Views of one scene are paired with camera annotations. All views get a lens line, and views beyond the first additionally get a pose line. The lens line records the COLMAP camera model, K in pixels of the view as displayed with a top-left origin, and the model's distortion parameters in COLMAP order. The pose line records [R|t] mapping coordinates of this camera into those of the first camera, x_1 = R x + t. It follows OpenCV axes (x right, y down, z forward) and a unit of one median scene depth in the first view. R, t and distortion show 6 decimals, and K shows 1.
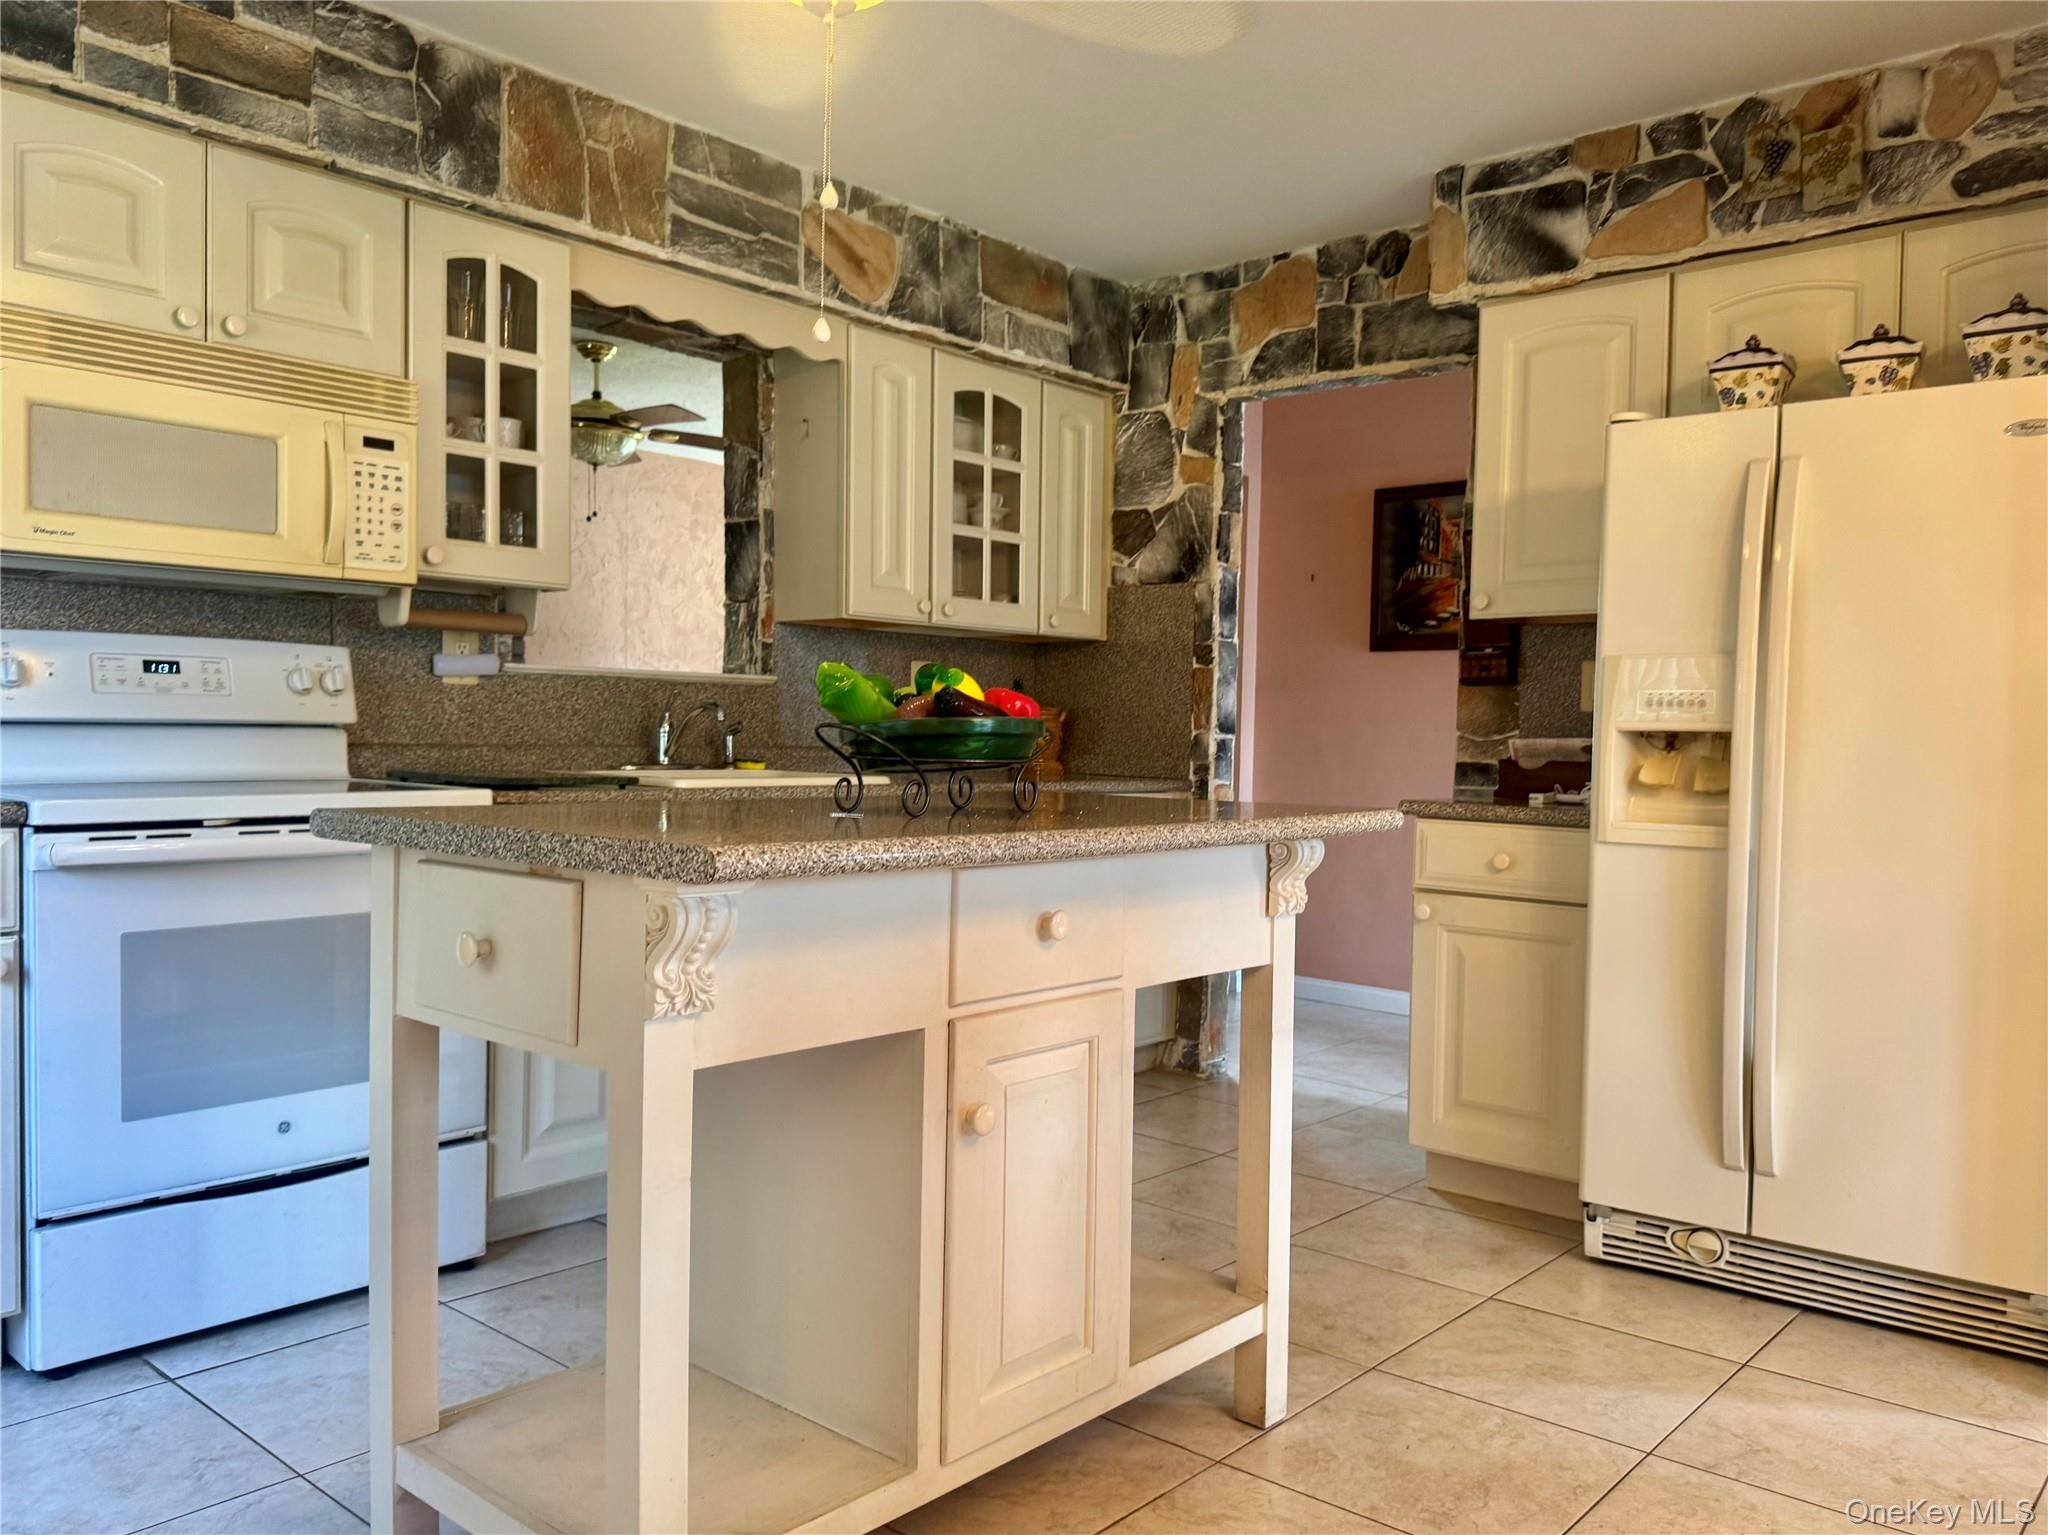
lens RADIAL K [[1547.0, 0, 1050.7], [0, 1547.0, 765.9], [0, 0, 1]] dist [0.059428, -0.085829]
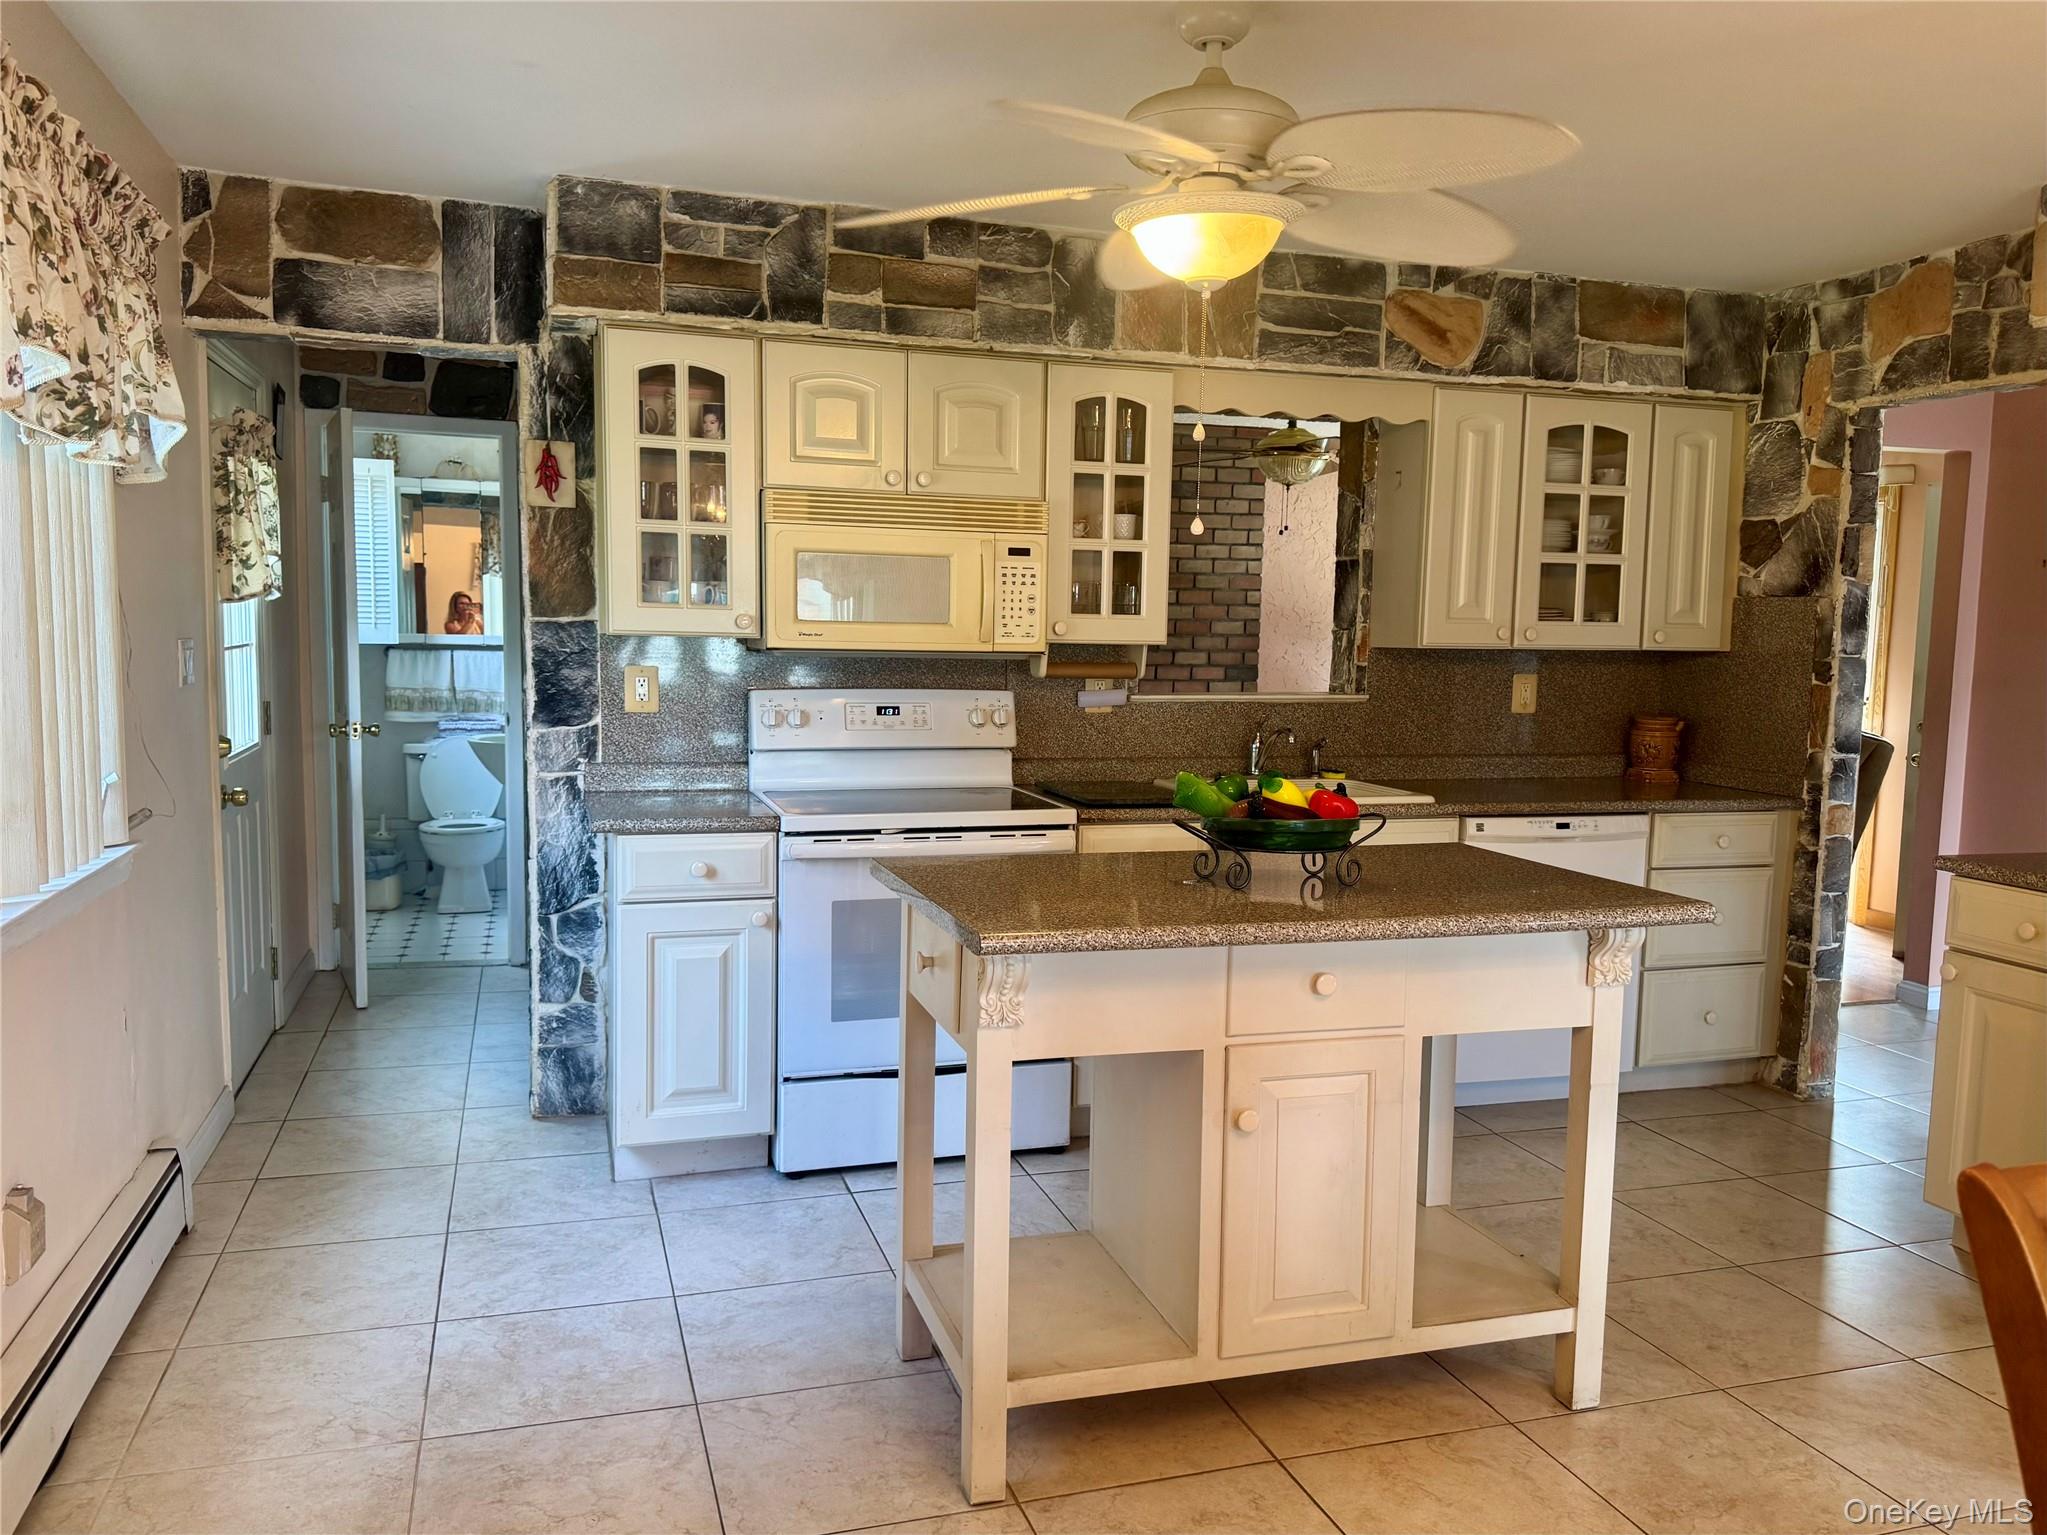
lens RADIAL K [[1546.2, 0, 1050.2], [0, 1546.2, 765.9], [0, 0, 1]] dist [0.059428, -0.085829]
pose [[0.856379, 0.051091, -0.513814, 0.217919], [-0.018602, 0.997499, 0.068183, -0.080084], [0.516013, -0.048833, 0.855188, -0.116422]]
